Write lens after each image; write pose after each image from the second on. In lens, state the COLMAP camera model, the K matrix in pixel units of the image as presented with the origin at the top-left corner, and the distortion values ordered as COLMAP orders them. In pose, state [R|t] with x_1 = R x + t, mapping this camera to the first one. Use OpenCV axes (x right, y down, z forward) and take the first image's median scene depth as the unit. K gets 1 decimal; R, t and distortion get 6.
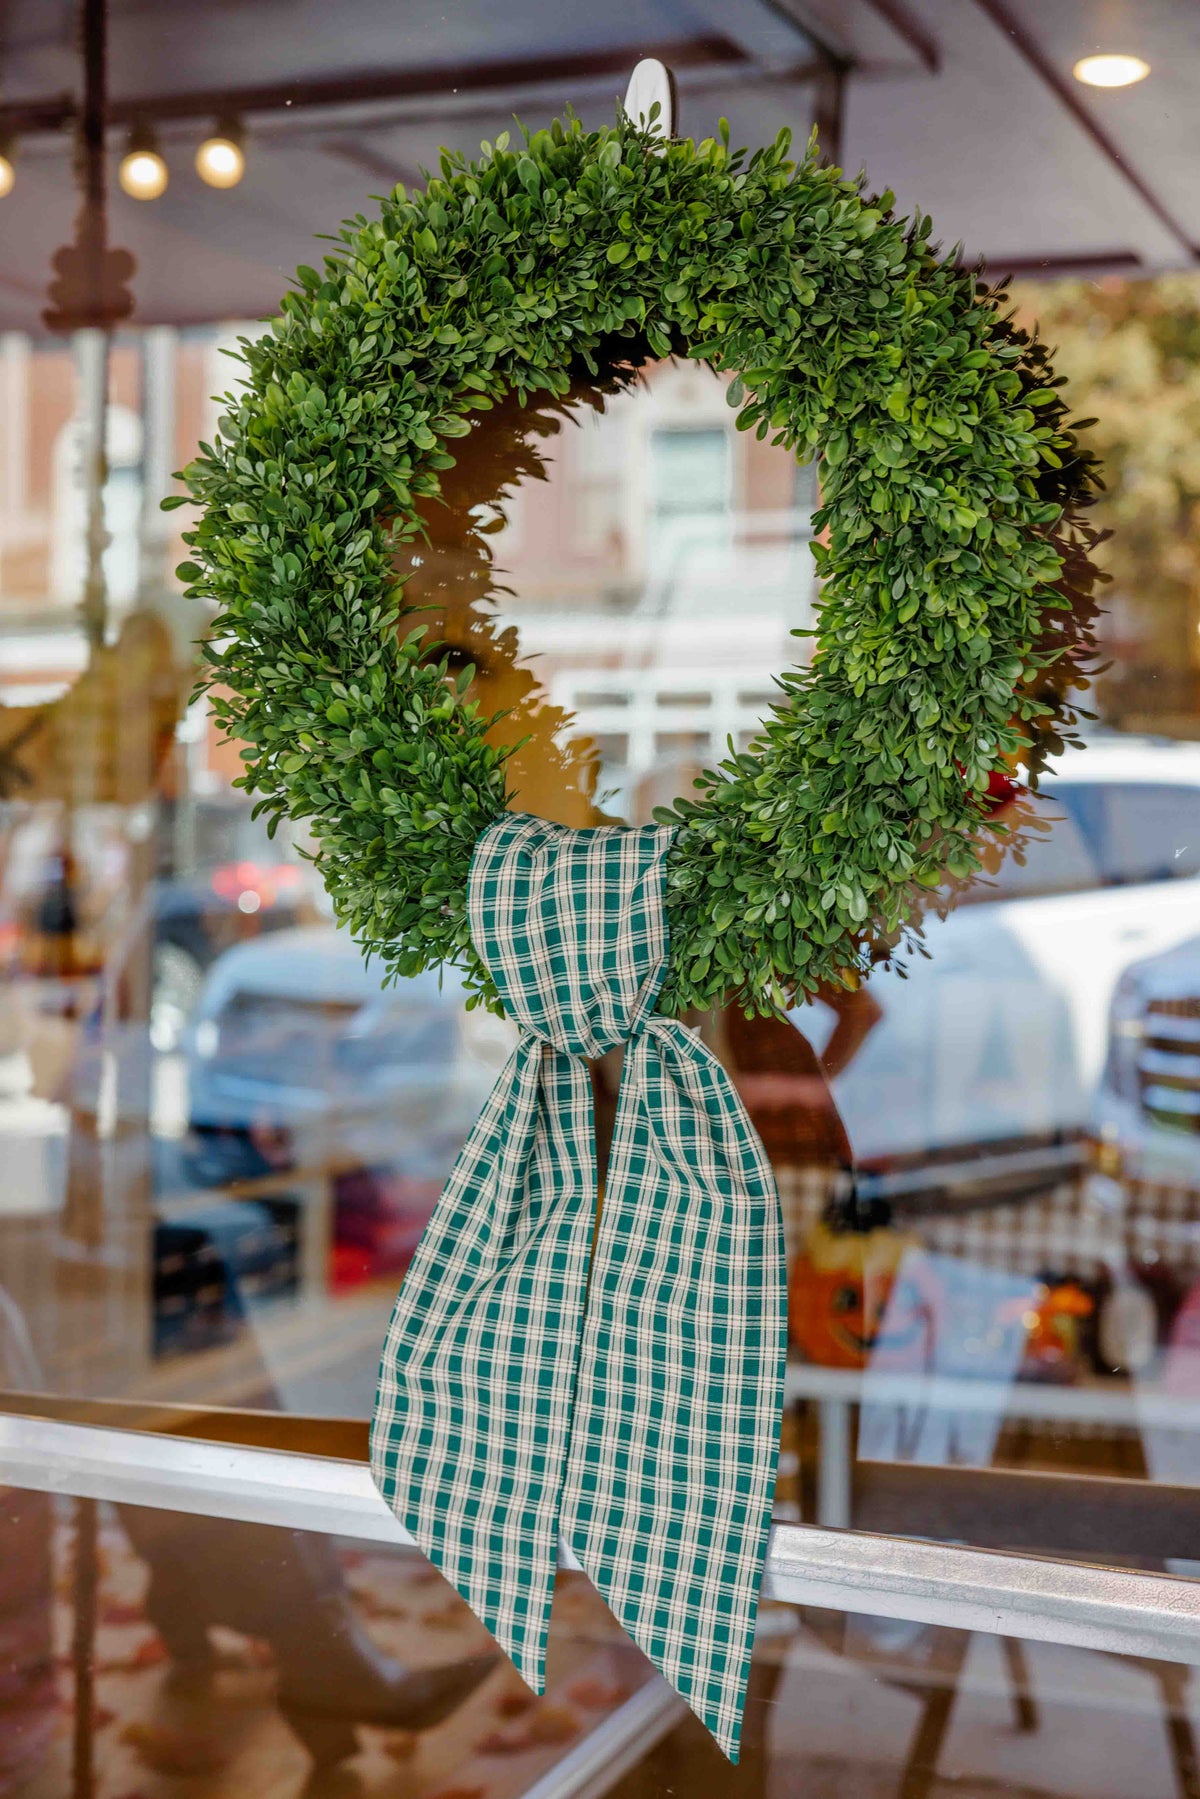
lens RADIAL K [[2983.0, 0, 619.9], [0, 2983.0, 879.4], [0, 0, 1]] dist [0.030977, 0.000000]
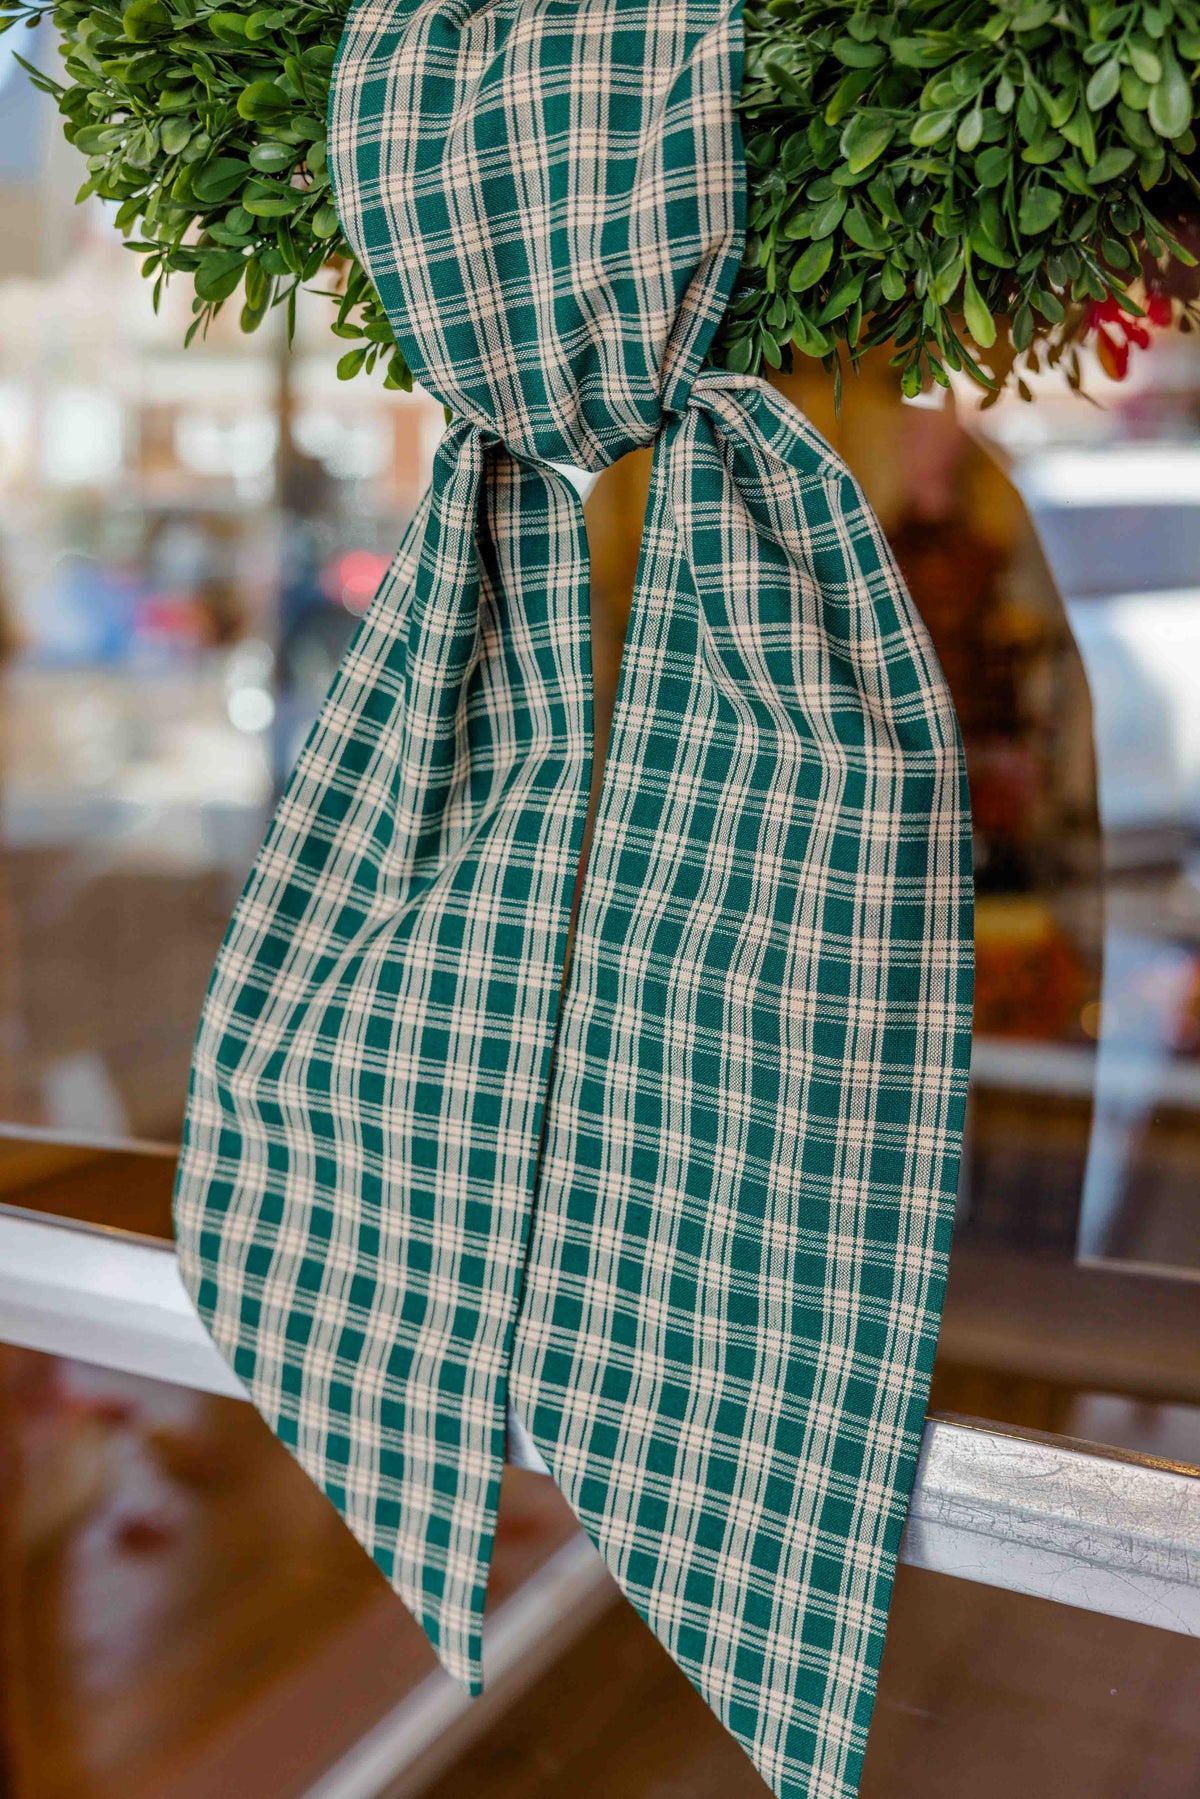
lens RADIAL K [[2607.8, 0, 542.5], [0, 2607.8, 941.2], [0, 0, 1]] dist [0.022527, 0.000000]
pose [[0.995884, 0.025551, -0.086964, 0.022846], [-0.014026, 0.991331, 0.130635, 0.080841], [0.089548, -0.128878, 0.987609, 0.569491]]
